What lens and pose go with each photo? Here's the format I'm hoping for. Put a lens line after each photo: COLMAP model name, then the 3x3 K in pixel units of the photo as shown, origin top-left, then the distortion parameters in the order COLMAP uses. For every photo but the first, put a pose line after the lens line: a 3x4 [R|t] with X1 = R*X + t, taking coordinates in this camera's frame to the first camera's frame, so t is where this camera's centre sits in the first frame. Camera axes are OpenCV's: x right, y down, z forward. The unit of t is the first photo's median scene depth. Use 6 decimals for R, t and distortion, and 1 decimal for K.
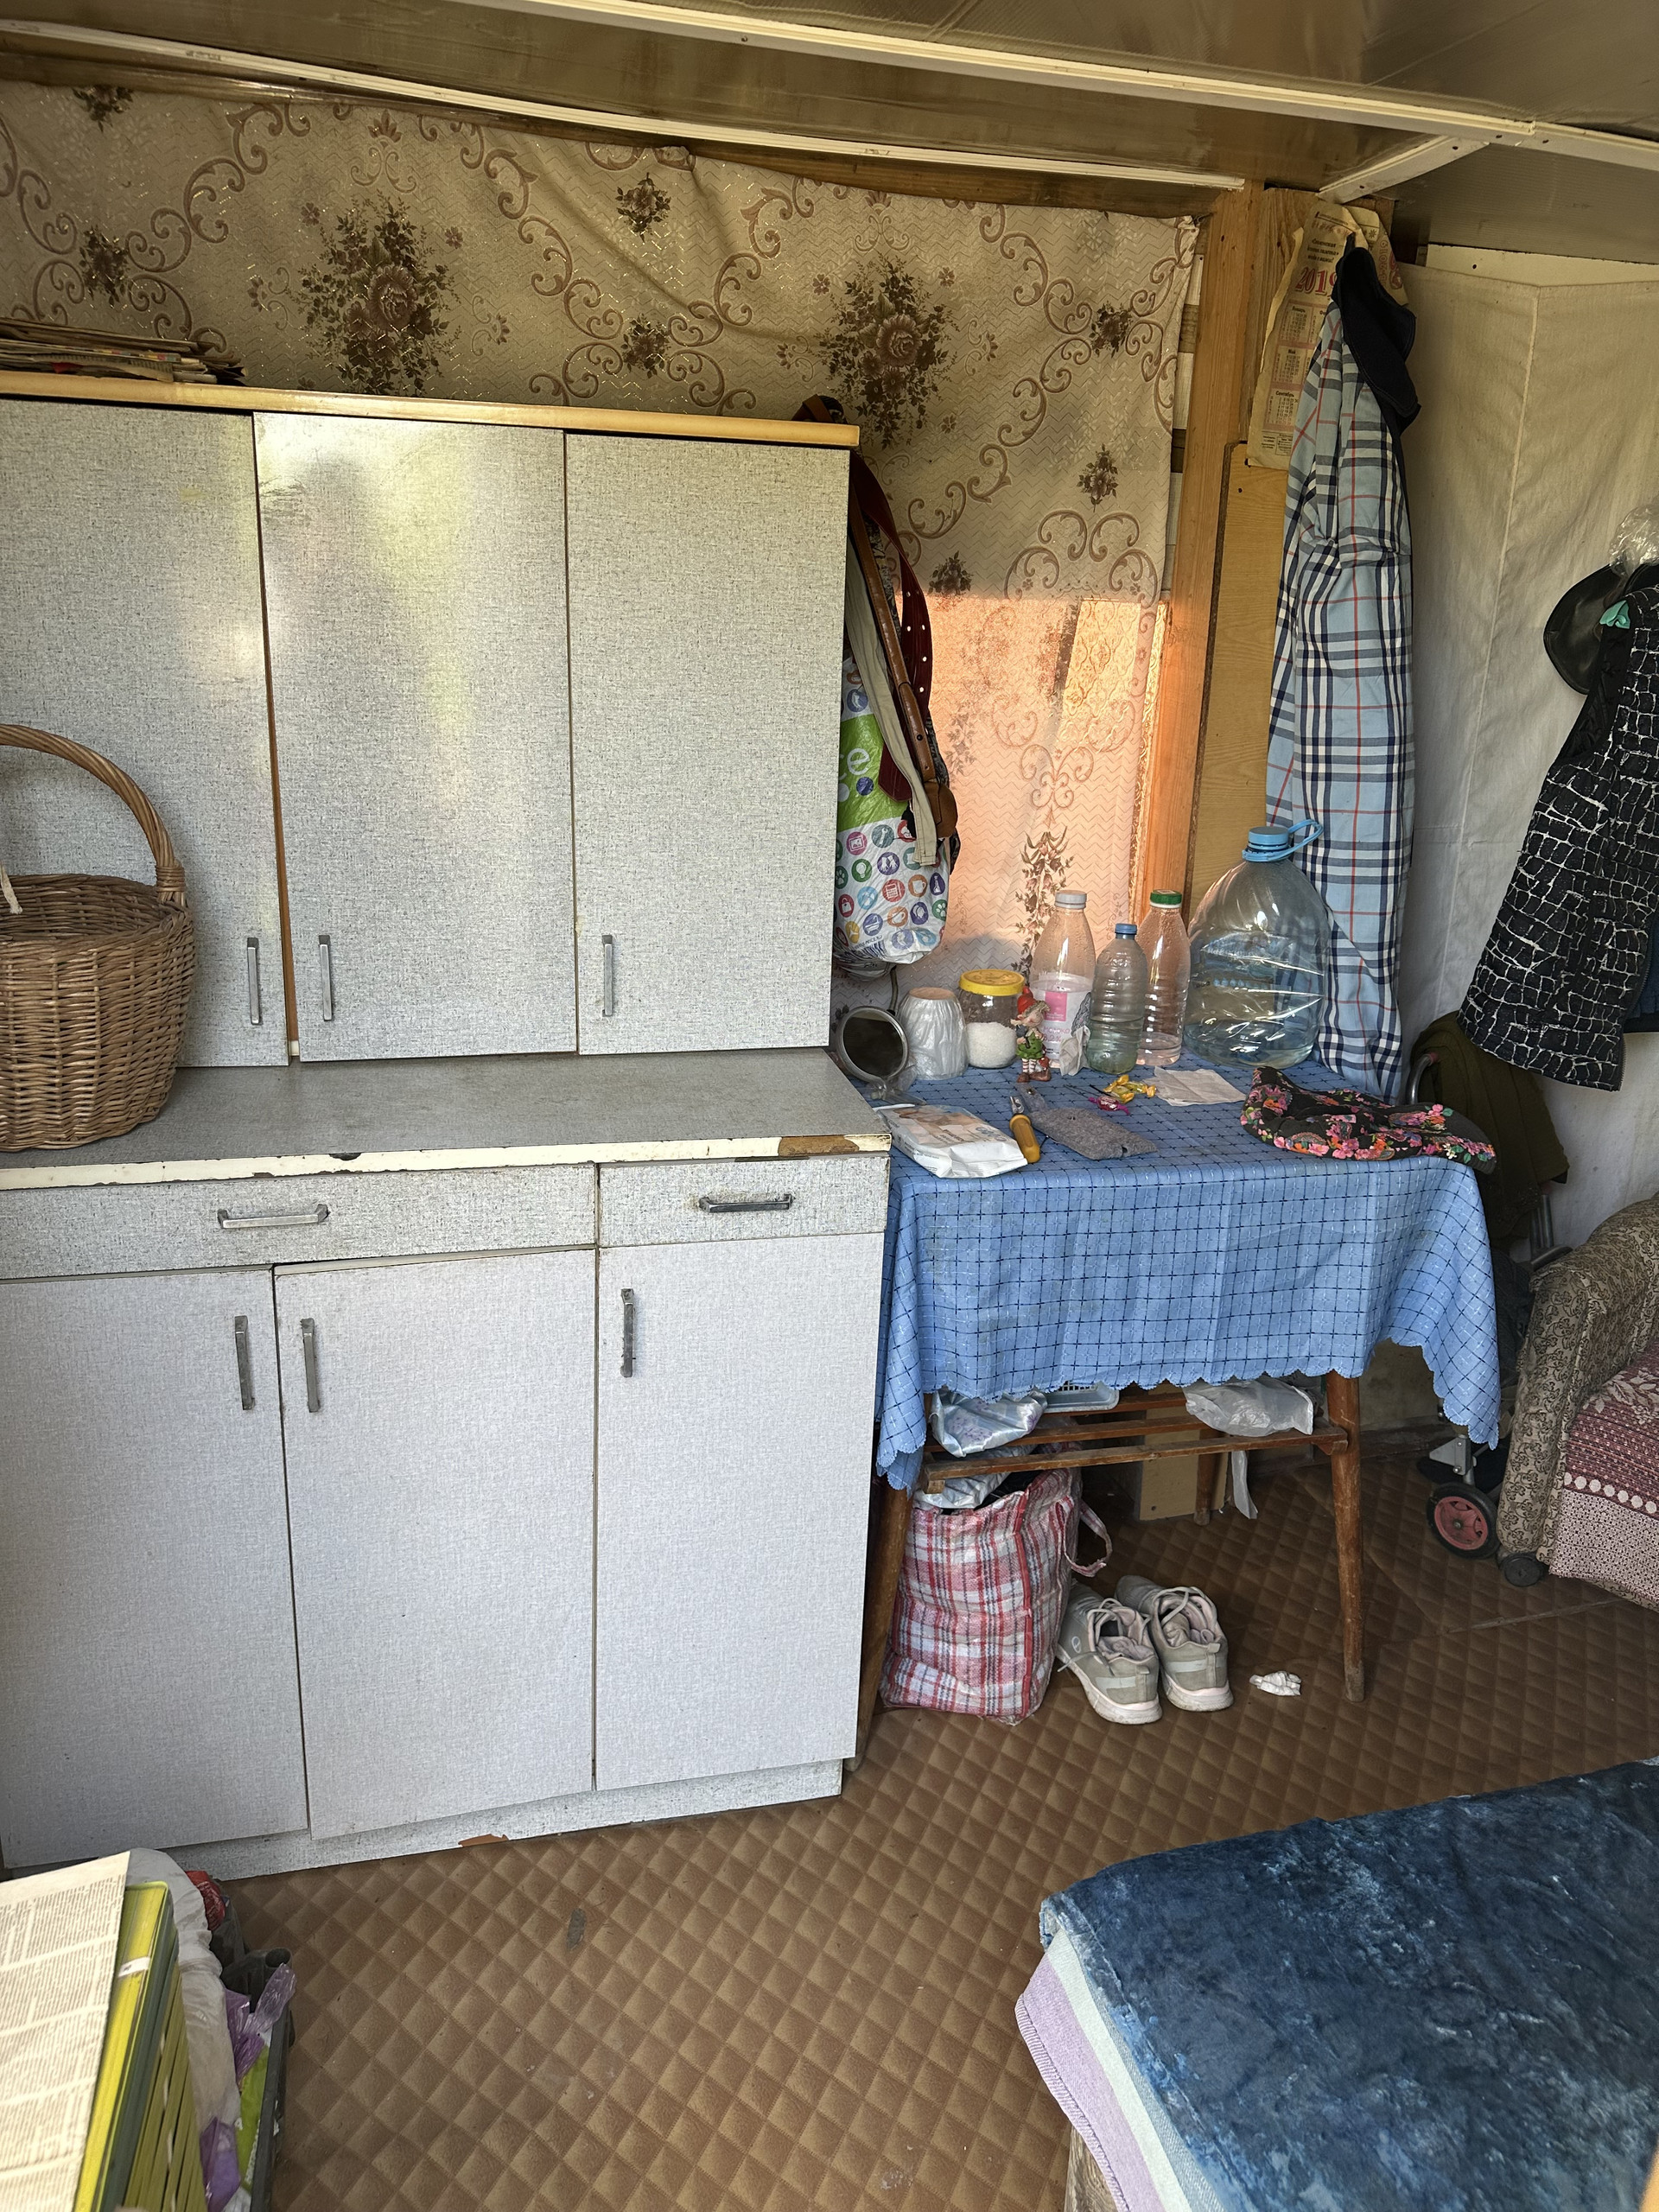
lens RADIAL K [[1568.6, 0, 816.4], [0, 1568.6, 1125.1], [0, 0, 1]] dist [0.065749, -0.077804]
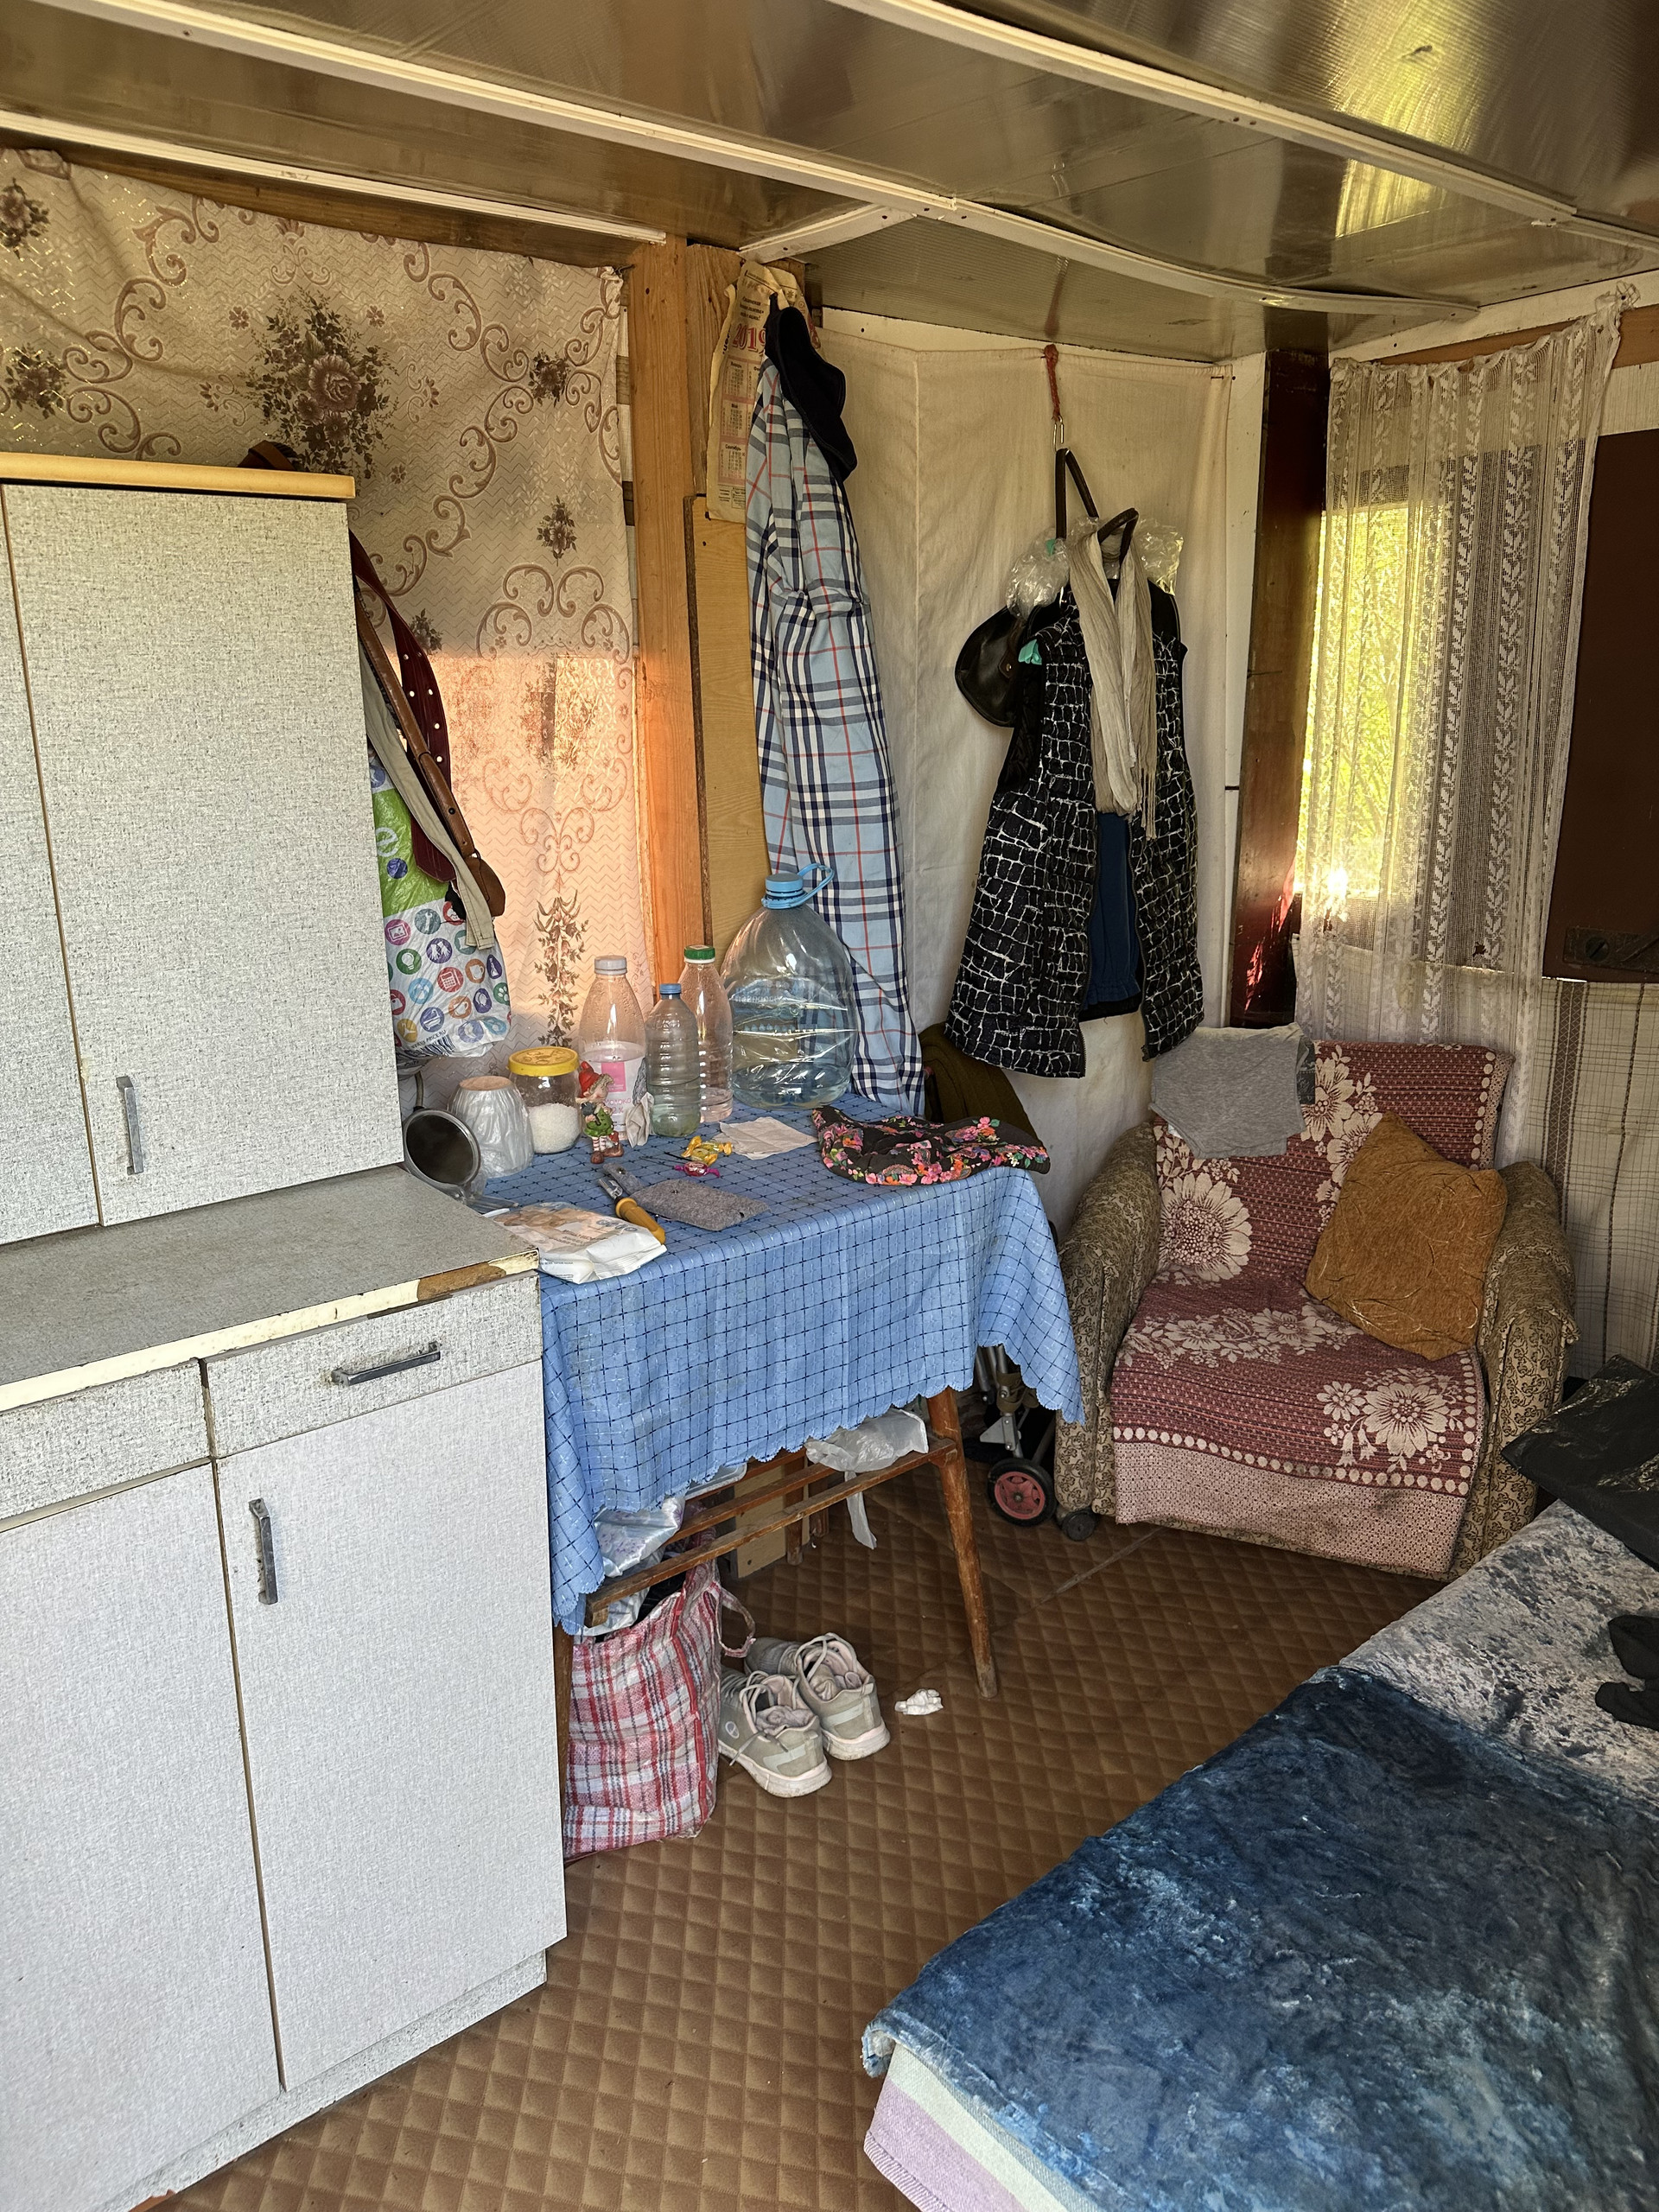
lens RADIAL K [[1568.6, 0, 802.1], [0, 1568.6, 1114.9], [0, 0, 1]] dist [0.065749, -0.077804]
pose [[0.899132, -0.159429, 0.407607, -0.151819], [0.171538, 0.985153, 0.006934, -0.044964], [-0.402661, 0.063685, 0.913131, 0.095271]]
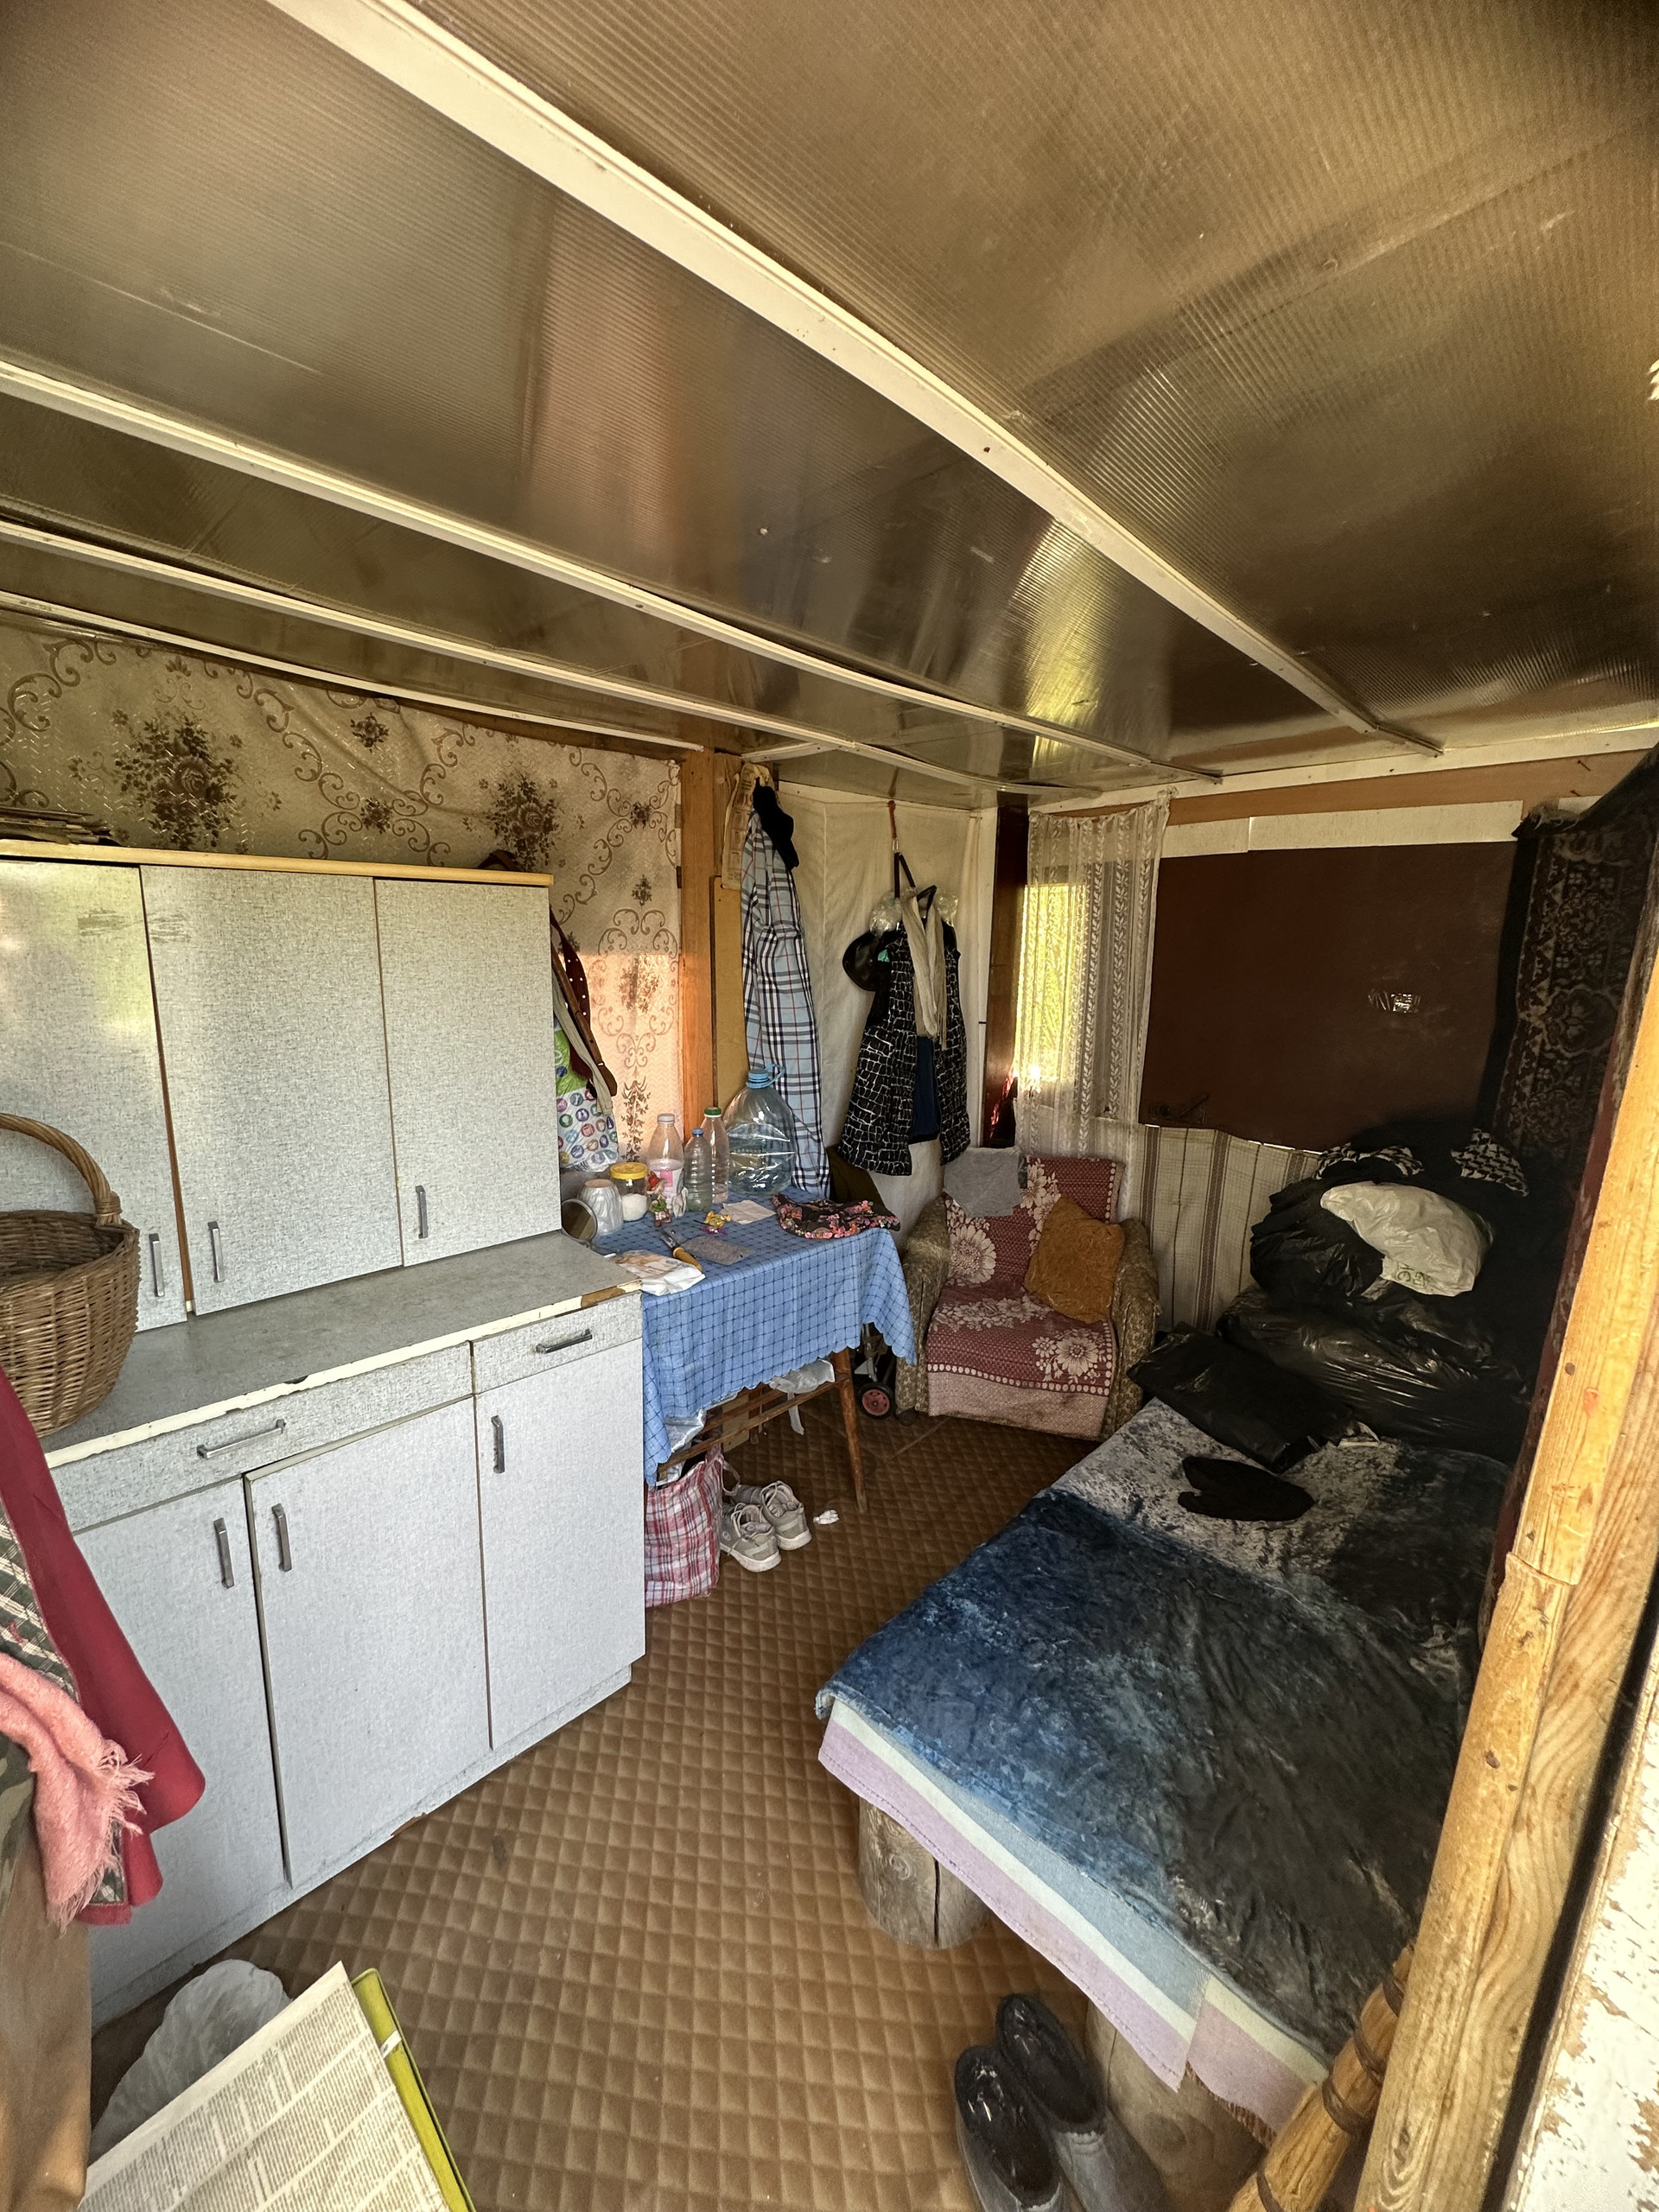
lens RADIAL K [[899.2, 0, 817.9], [0, 899.2, 1120.2], [0, 0, 1]] dist [0.002915, 0.001069]
pose [[0.851378, -0.124834, 0.509482, -0.234517], [0.167509, 0.985117, -0.038544, -0.082797], [-0.497087, 0.118159, 0.859618, 0.043257]]
